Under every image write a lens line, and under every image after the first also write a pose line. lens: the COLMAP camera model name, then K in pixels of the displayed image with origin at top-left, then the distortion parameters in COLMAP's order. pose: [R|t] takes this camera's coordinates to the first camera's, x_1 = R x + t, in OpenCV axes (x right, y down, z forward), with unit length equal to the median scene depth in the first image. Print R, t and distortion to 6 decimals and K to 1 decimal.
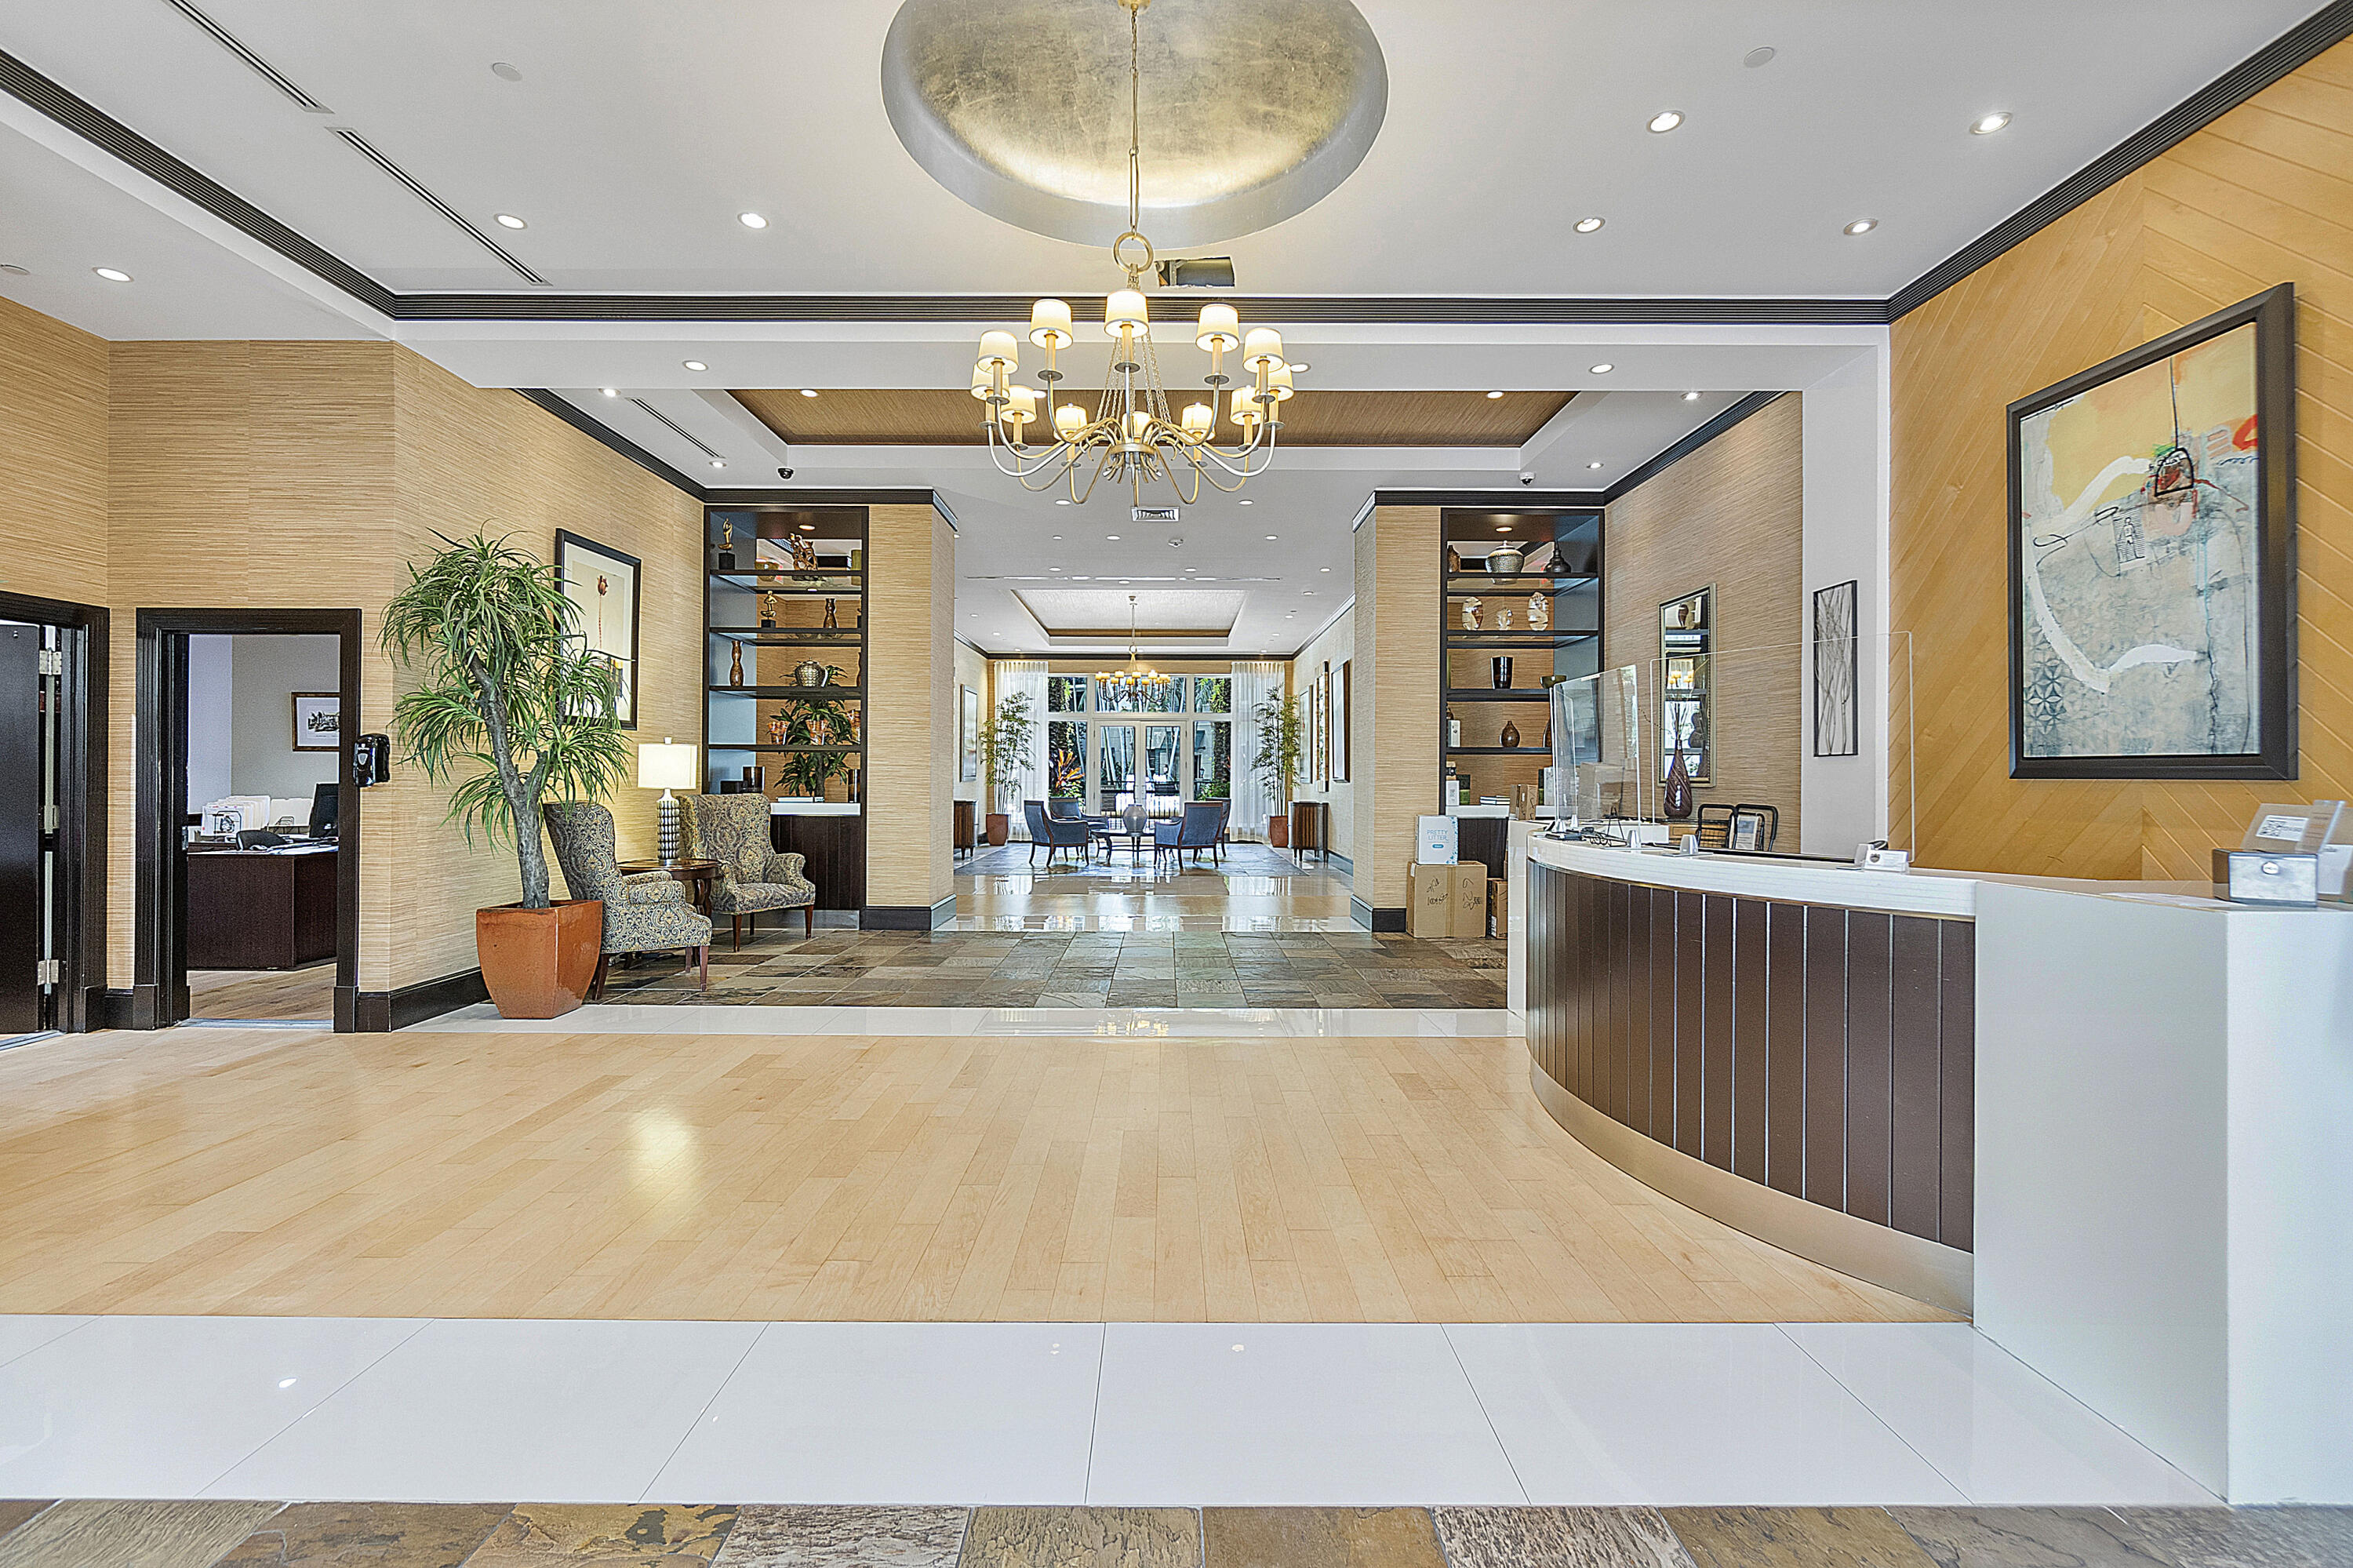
lens RADIAL K [[992.9, 0, 1176.5], [0, 992.9, 784.0], [0, 0, 1]] dist [0.007542, -0.000062]
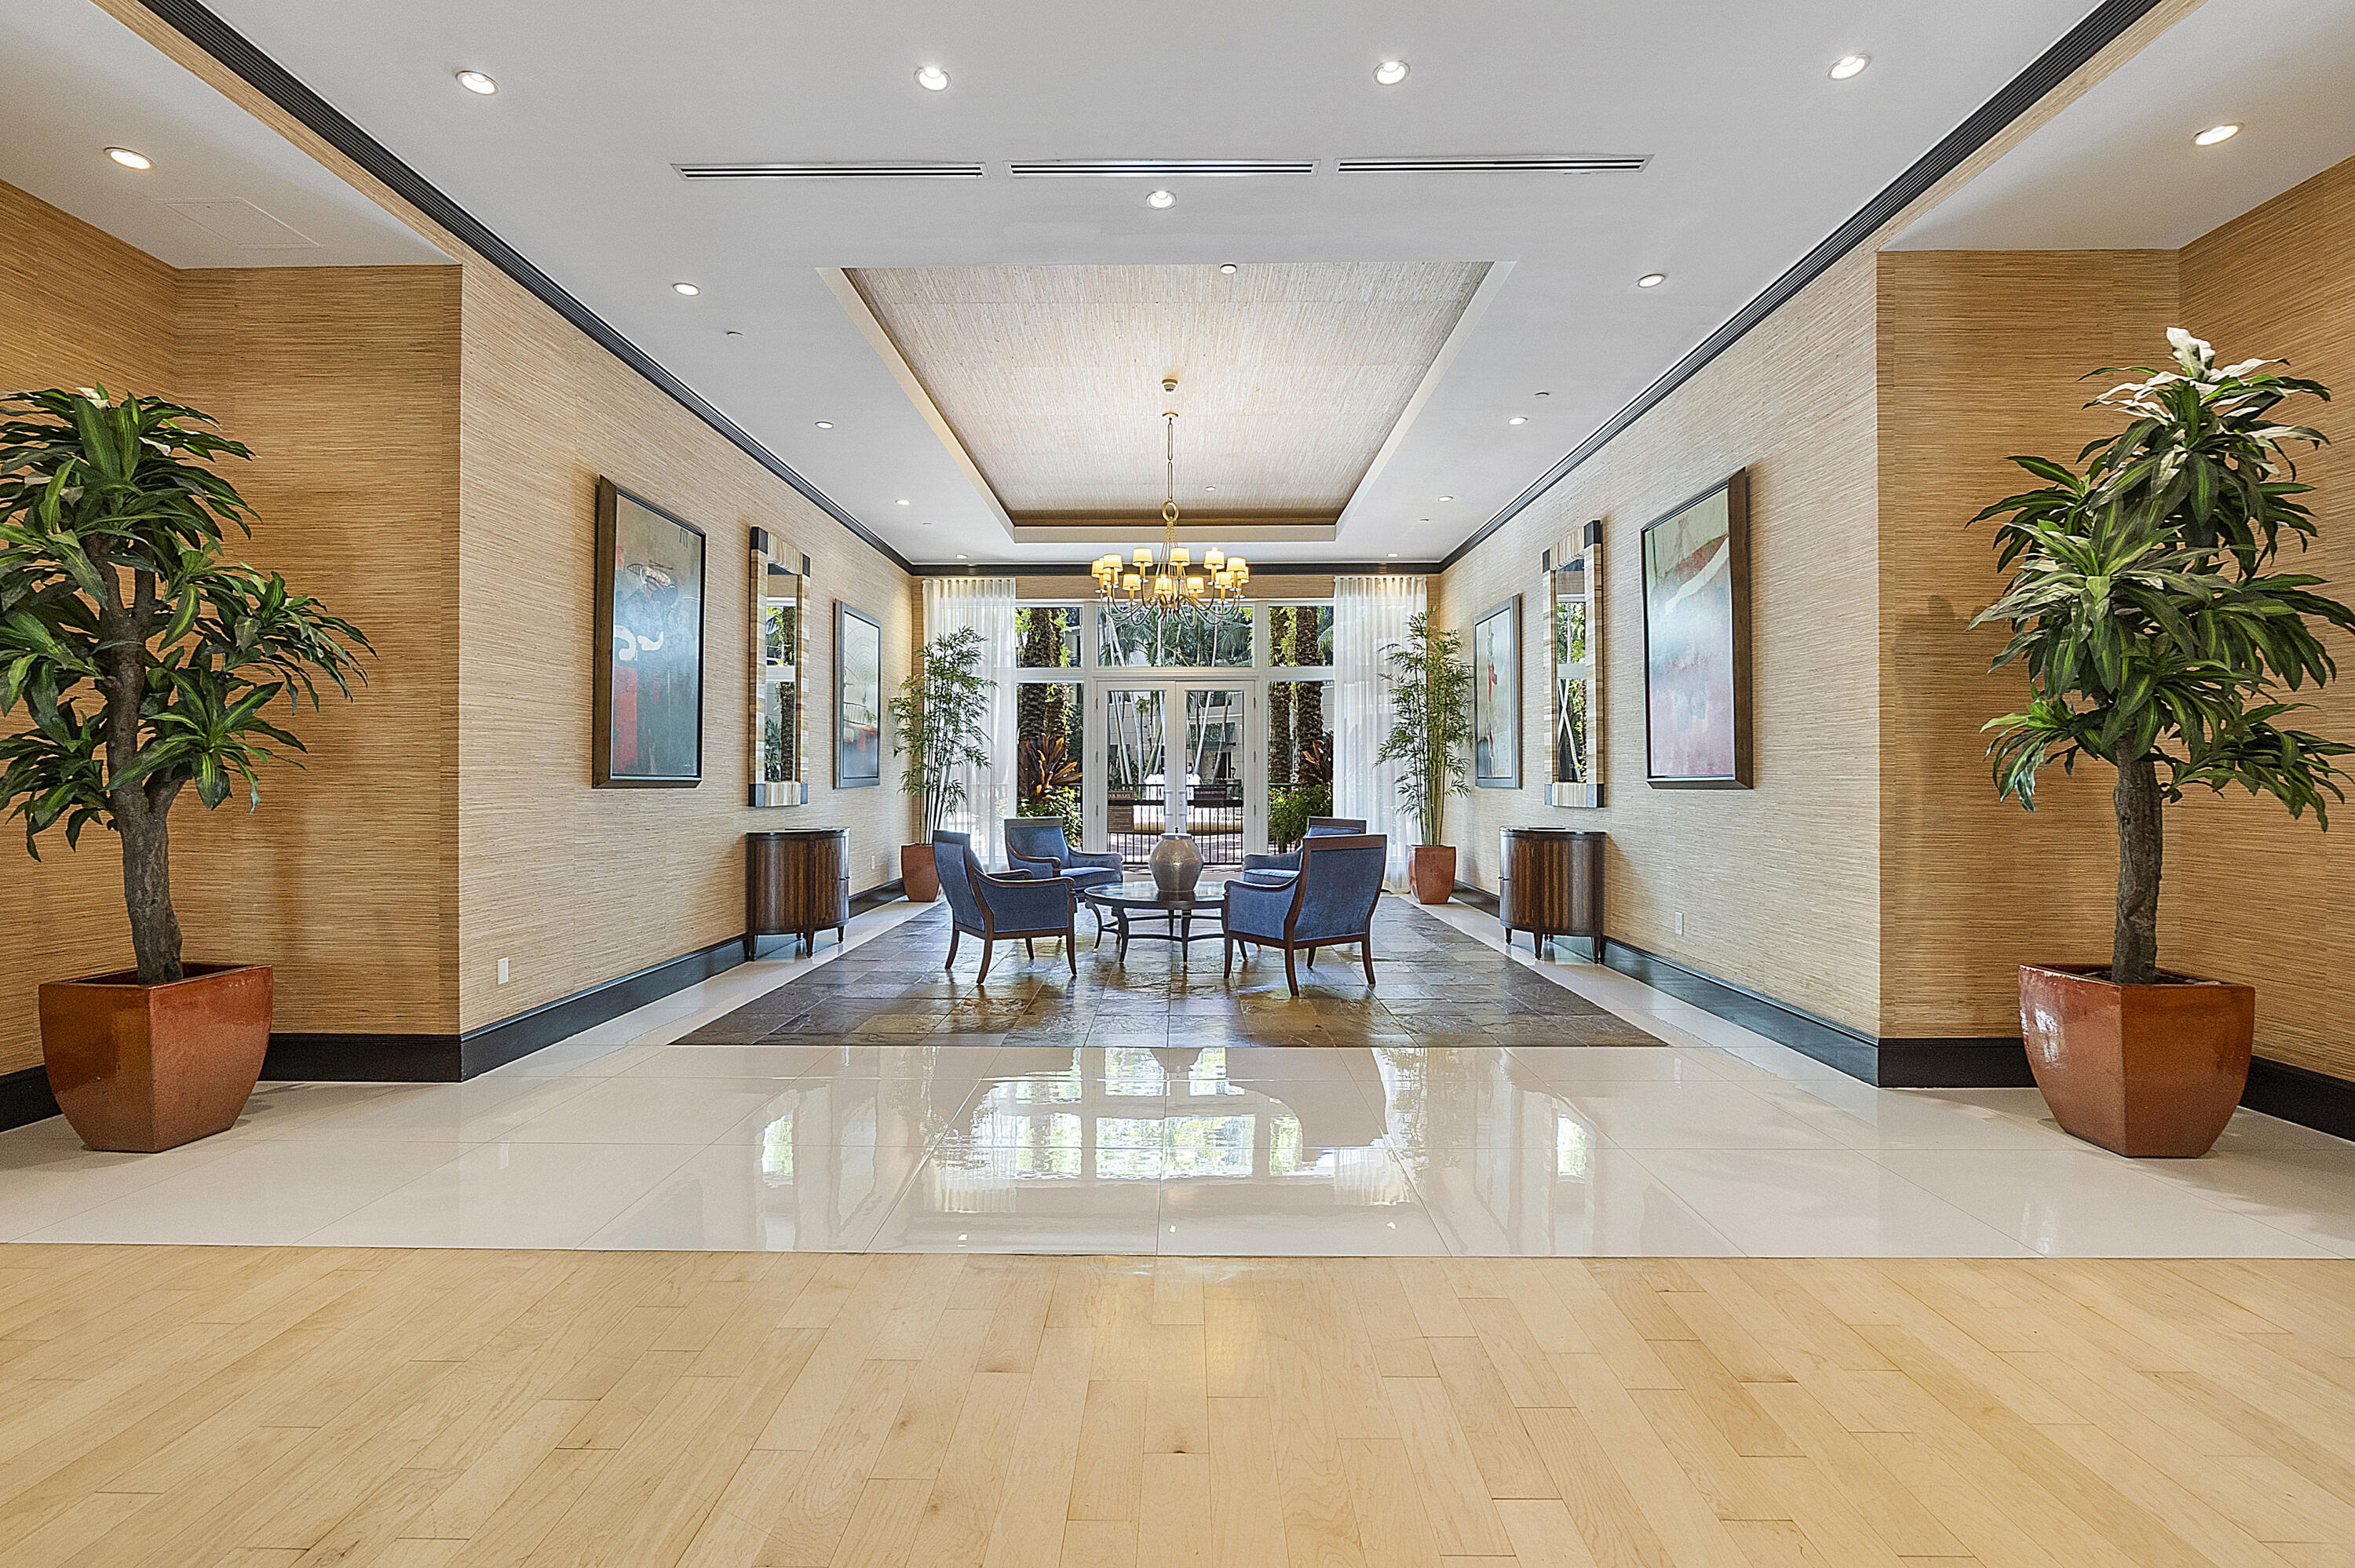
lens RADIAL K [[1017.4, 0, 1177.5], [0, 1017.4, 784.0], [0, 0, 1]] dist [-0.000132, -0.000003]
pose [[0.999921, -0.002884, -0.012252, -0.028532], [0.002831, 0.999986, -0.004377, -0.000819], [0.012265, 0.004342, 0.999915, 0.417115]]
